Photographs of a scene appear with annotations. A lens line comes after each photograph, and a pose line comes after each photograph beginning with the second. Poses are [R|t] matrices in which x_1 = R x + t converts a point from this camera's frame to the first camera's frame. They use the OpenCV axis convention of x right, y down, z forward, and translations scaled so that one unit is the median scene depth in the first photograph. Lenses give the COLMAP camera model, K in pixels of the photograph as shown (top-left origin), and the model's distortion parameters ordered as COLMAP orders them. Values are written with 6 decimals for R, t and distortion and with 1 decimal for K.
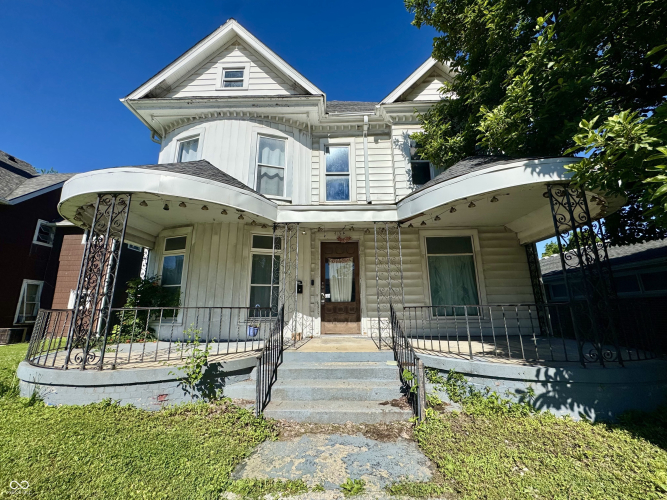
lens RADIAL K [[268.1, 0, 332.1], [0, 268.1, 249.7], [0, 0, 1]] dist [-0.003919, 0.000036]
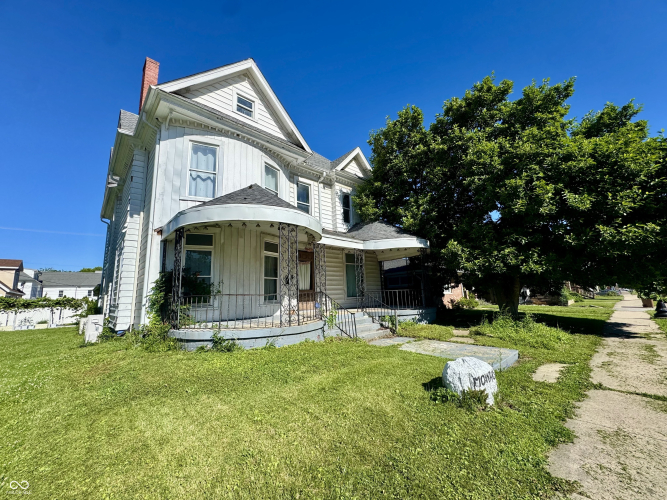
lens RADIAL K [[268.1, 0, 334.6], [0, 268.1, 248.9], [0, 0, 1]] dist [-0.003919, 0.000036]
pose [[0.712426, 0.101259, 0.694403, -0.977158], [-0.125244, 0.991994, -0.016160, -0.037951], [-0.690480, -0.075457, 0.719405, -0.226760]]
